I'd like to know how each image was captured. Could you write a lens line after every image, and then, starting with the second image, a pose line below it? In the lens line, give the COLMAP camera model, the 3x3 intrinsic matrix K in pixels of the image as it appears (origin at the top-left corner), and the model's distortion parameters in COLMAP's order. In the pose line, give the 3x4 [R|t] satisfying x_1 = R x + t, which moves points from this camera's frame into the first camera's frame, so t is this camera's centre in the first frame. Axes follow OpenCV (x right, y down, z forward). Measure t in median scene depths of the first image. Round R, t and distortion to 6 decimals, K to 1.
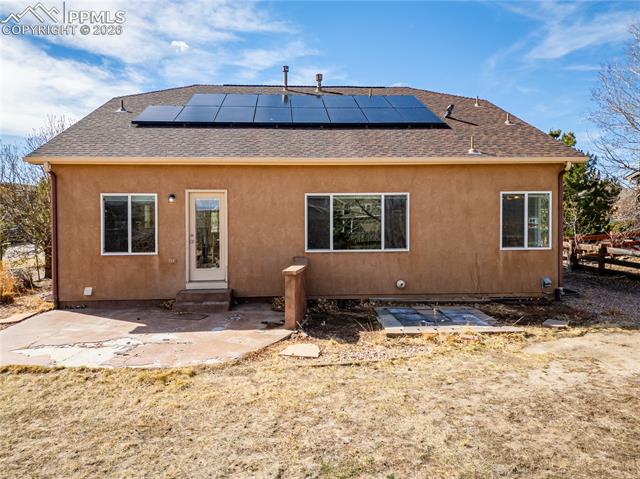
lens RADIAL K [[470.5, 0, 311.0], [0, 470.5, 233.6], [0, 0, 1]] dist [0.035383, -0.023672]
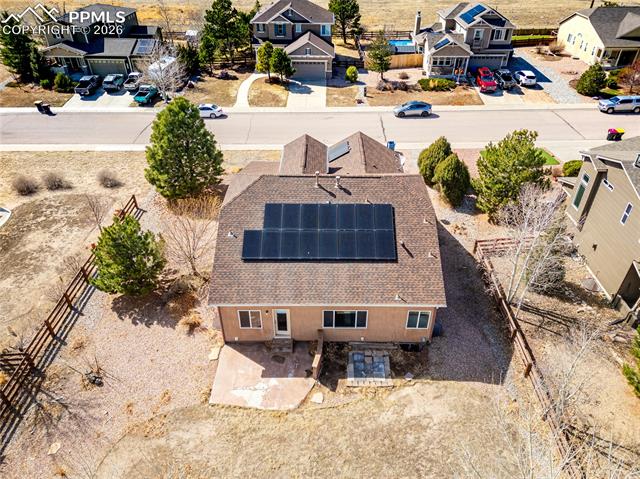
lens RADIAL K [[470.5, 0, 329.0], [0, 470.5, 248.5], [0, 0, 1]] dist [0.035383, -0.023672]
pose [[0.998307, 0.044501, -0.037458, 0.103104], [-0.016029, 0.829495, 0.558284, -1.864161], [0.055915, -0.556739, 0.828804, -0.867079]]
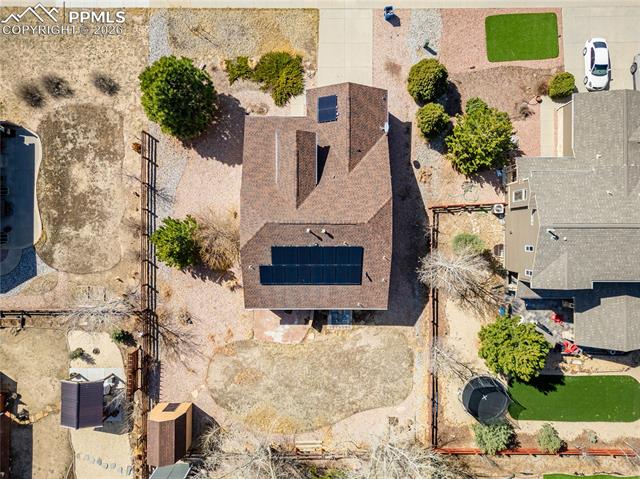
lens RADIAL K [[470.5, 0, 317.8], [0, 470.5, 240.2], [0, 0, 1]] dist [0.035383, -0.023672]
pose [[0.998109, 0.061174, 0.005983, -0.037883], [-0.005866, -0.002103, 0.999981, -4.481101], [0.061186, -0.998125, -0.001740, 1.733050]]
